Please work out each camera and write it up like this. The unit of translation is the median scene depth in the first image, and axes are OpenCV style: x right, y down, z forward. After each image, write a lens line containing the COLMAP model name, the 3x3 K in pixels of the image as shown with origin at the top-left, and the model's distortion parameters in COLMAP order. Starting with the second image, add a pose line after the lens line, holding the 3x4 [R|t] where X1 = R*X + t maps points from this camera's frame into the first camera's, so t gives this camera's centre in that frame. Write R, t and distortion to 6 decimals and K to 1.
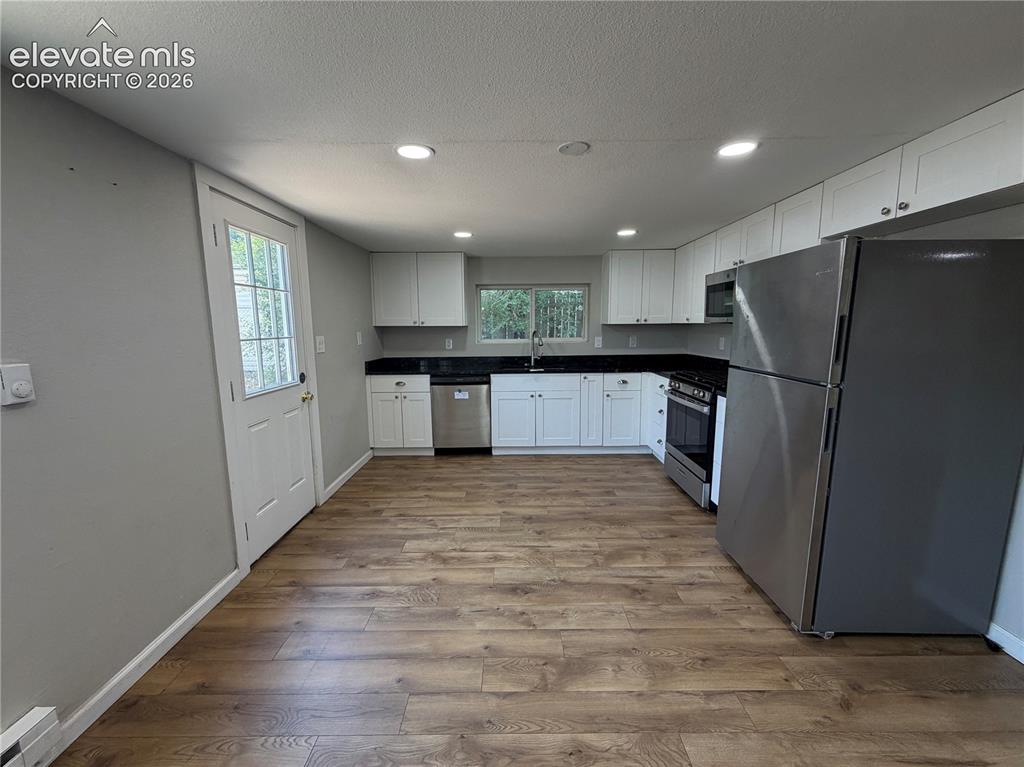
lens RADIAL K [[410.0, 0, 509.5], [0, 410.0, 385.0], [0, 0, 1]] dist [0.001660, 0.000318]
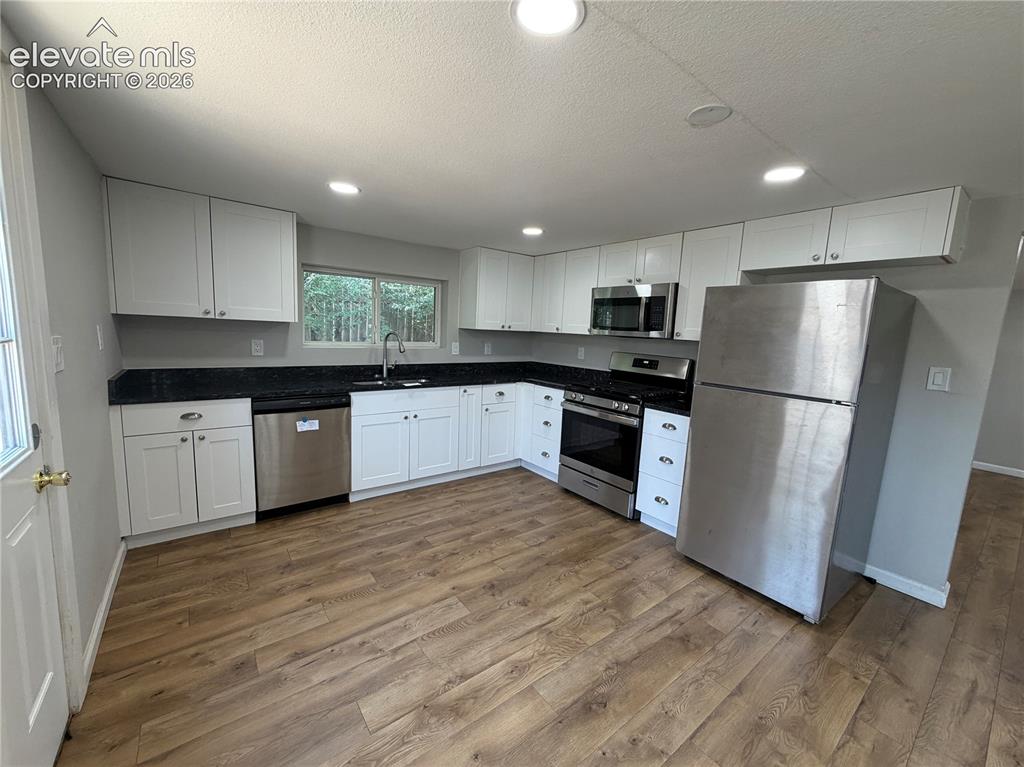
lens RADIAL K [[410.0, 0, 509.7], [0, 410.0, 384.6], [0, 0, 1]] dist [0.001660, 0.000318]
pose [[0.793334, -0.037595, 0.607625, -0.333713], [0.034958, 0.999258, 0.016184, -0.053225], [-0.607783, 0.008402, 0.794059, 0.333042]]
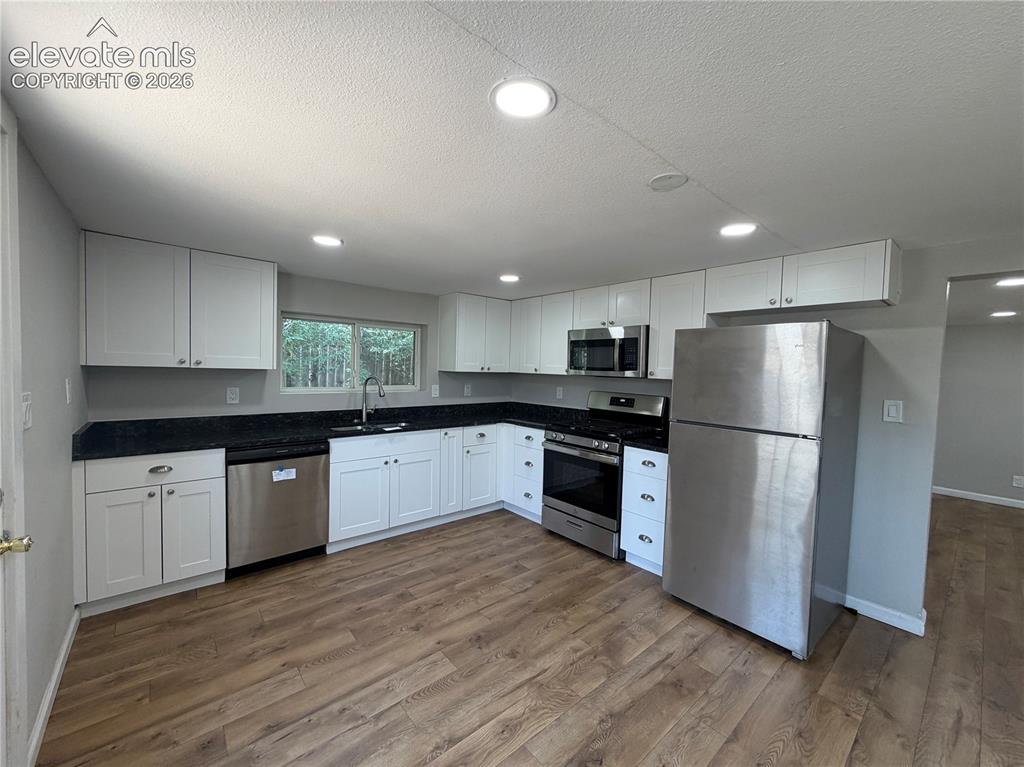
lens RADIAL K [[410.0, 0, 509.6], [0, 410.0, 384.7], [0, 0, 1]] dist [0.001660, 0.000318]
pose [[0.759158, 0.002052, 0.650904, -0.346377], [0.061139, 0.995349, -0.074445, -0.060827], [-0.648029, 0.096311, 0.755501, 0.327111]]
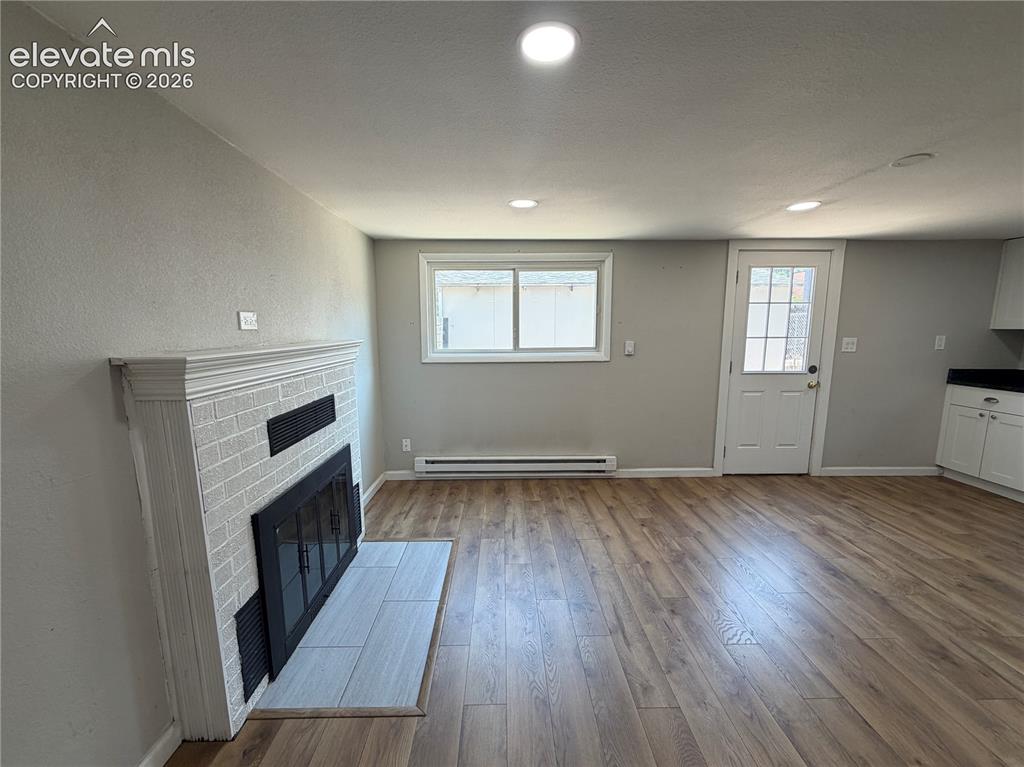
lens RADIAL K [[410.0, 0, 509.8], [0, 410.0, 385.6], [0, 0, 1]] dist [0.001660, 0.000318]
pose [[0.020418, 0.145779, -0.989106, 0.665130], [-0.143631, 0.979478, 0.141395, -0.012079], [0.989421, 0.139179, 0.040937, 0.020432]]
